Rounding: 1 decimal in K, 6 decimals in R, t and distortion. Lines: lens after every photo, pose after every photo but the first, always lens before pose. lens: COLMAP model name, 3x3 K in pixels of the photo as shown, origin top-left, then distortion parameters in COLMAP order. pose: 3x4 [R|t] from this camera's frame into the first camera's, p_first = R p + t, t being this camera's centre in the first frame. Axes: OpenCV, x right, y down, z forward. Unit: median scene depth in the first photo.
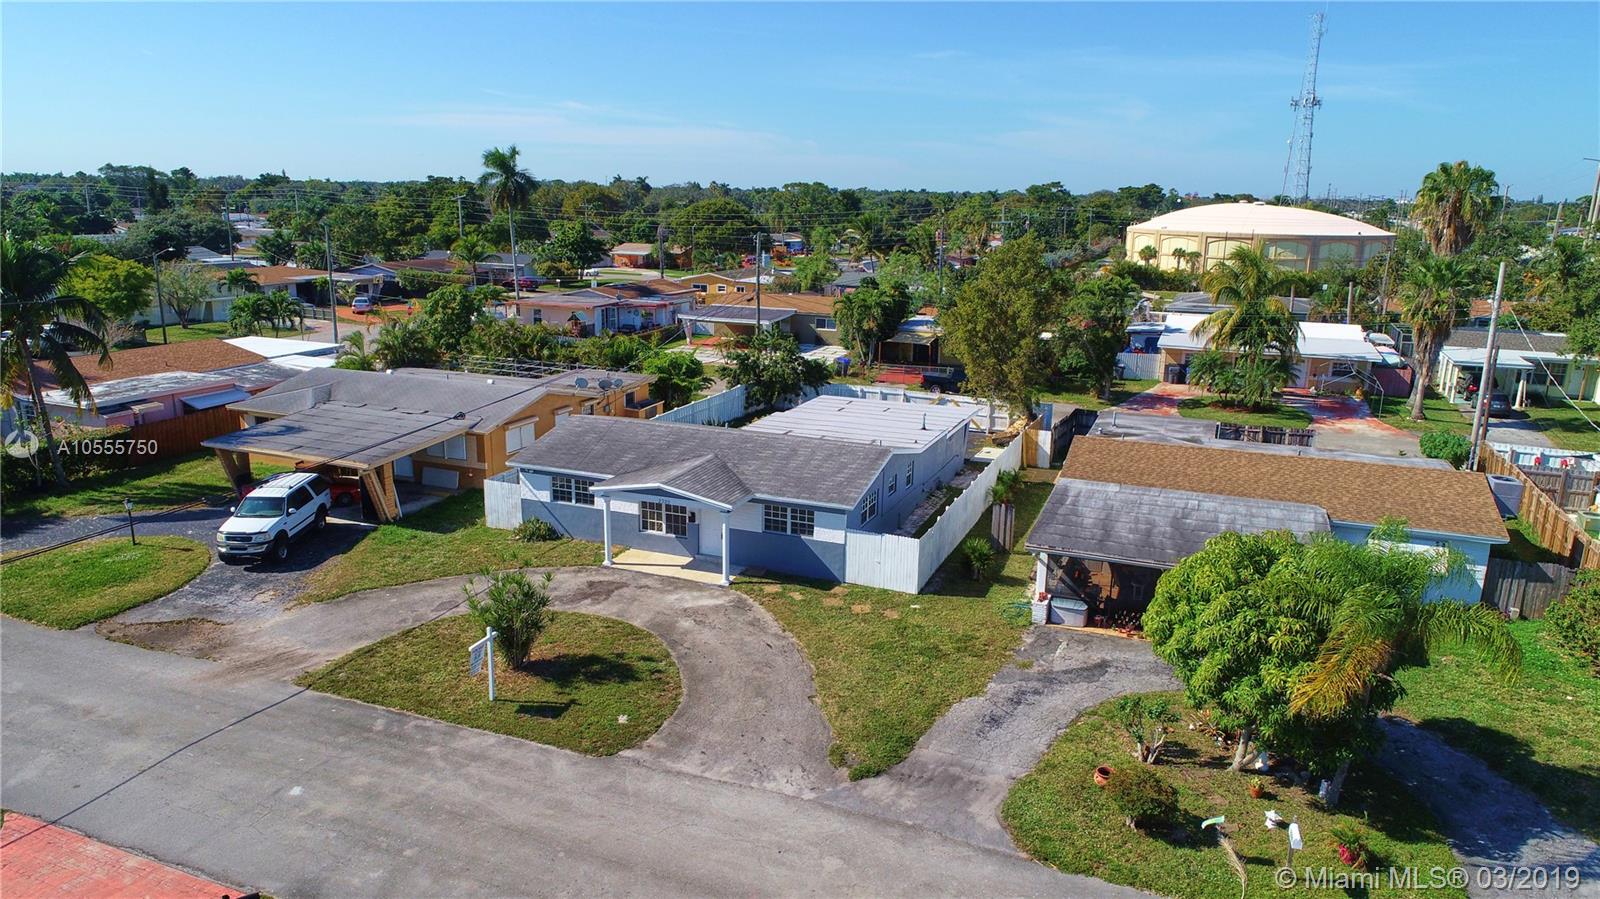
lens RADIAL K [[1069.6, 0, 800.0], [0, 1069.6, 449.5], [0, 0, 1]] dist [0.001372, -0.004343]
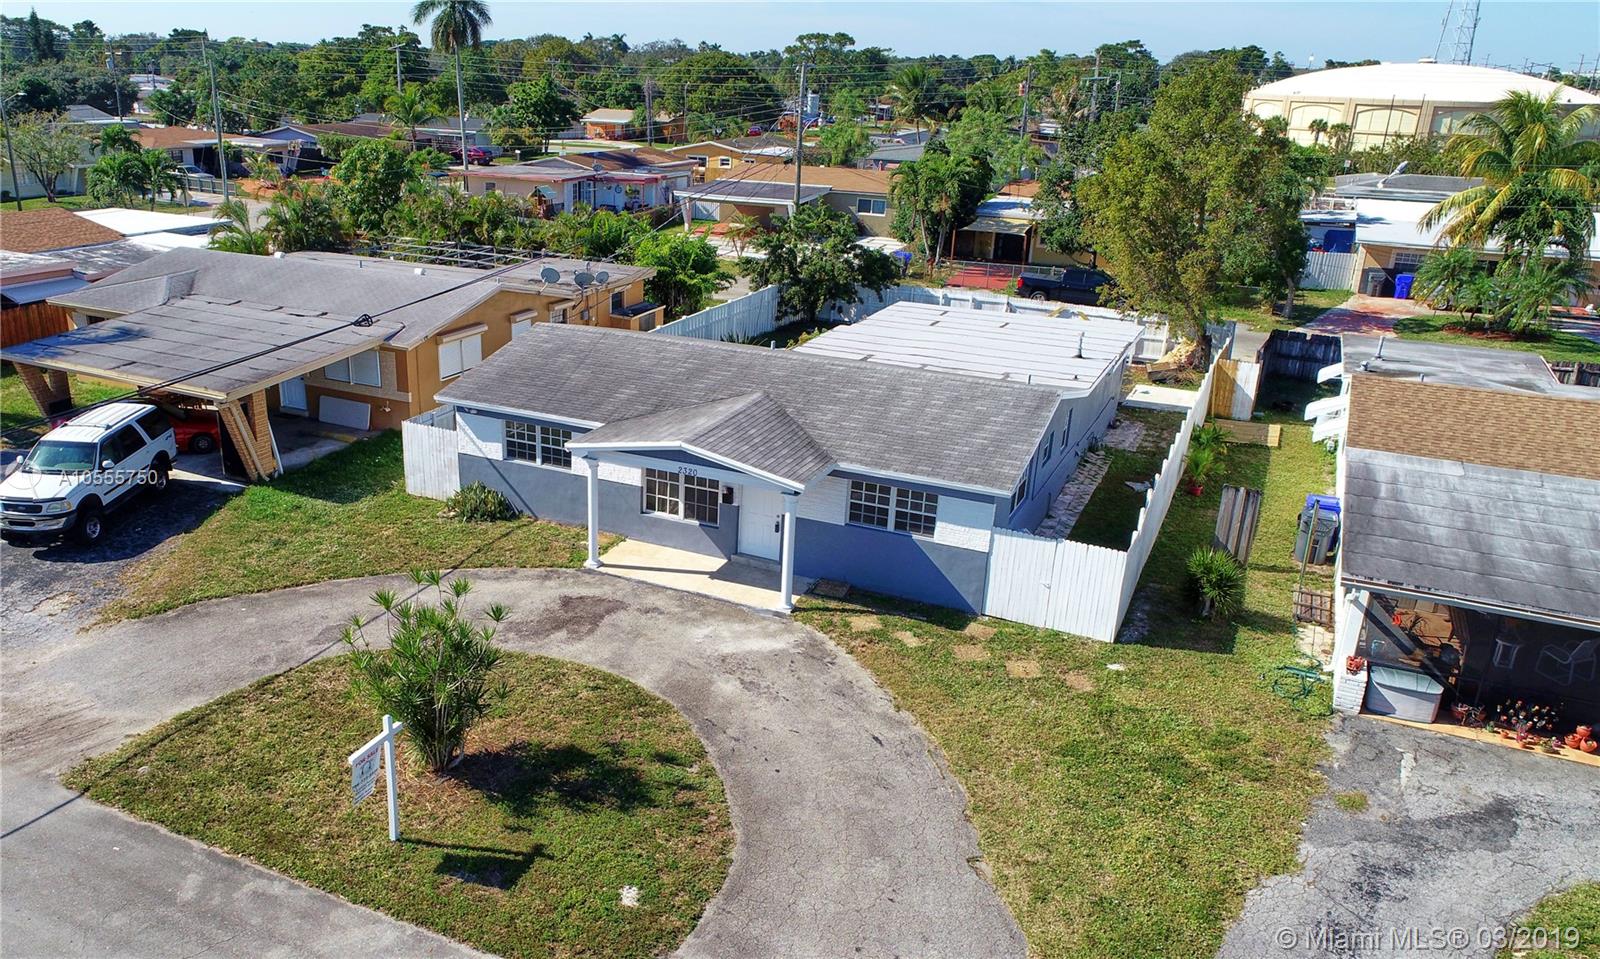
lens RADIAL K [[1220.7, 0, 688.8], [0, 1220.7, 511.6], [0, 0, 1]] dist [0.001770, -0.004942]
pose [[0.996281, 0.033354, -0.079449, -0.065186], [-0.023818, 0.992718, 0.118080, -0.009369], [0.082809, -0.115748, 0.989821, 0.290439]]
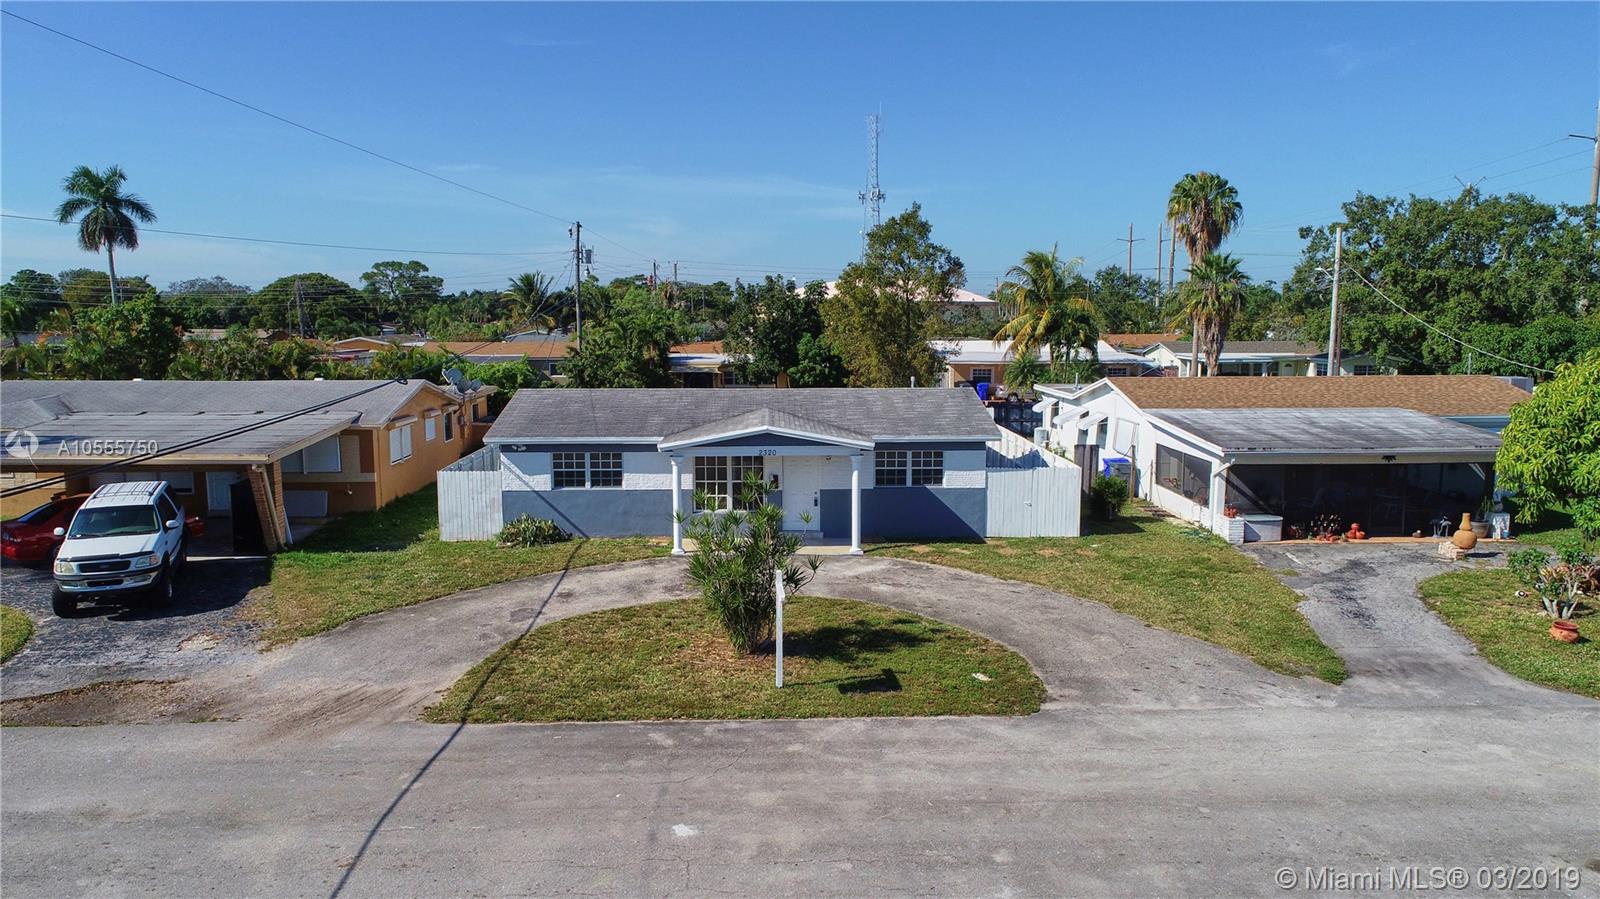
lens RADIAL K [[1130.1, 0, 800.0], [0, 1130.1, 449.5], [0, 0, 1]] dist [-0.002679, -0.003338]
pose [[0.916257, -0.067074, 0.394937, -0.386224], [0.110109, 0.990078, -0.087304, 0.108989], [-0.385162, 0.123479, 0.914551, 0.248089]]
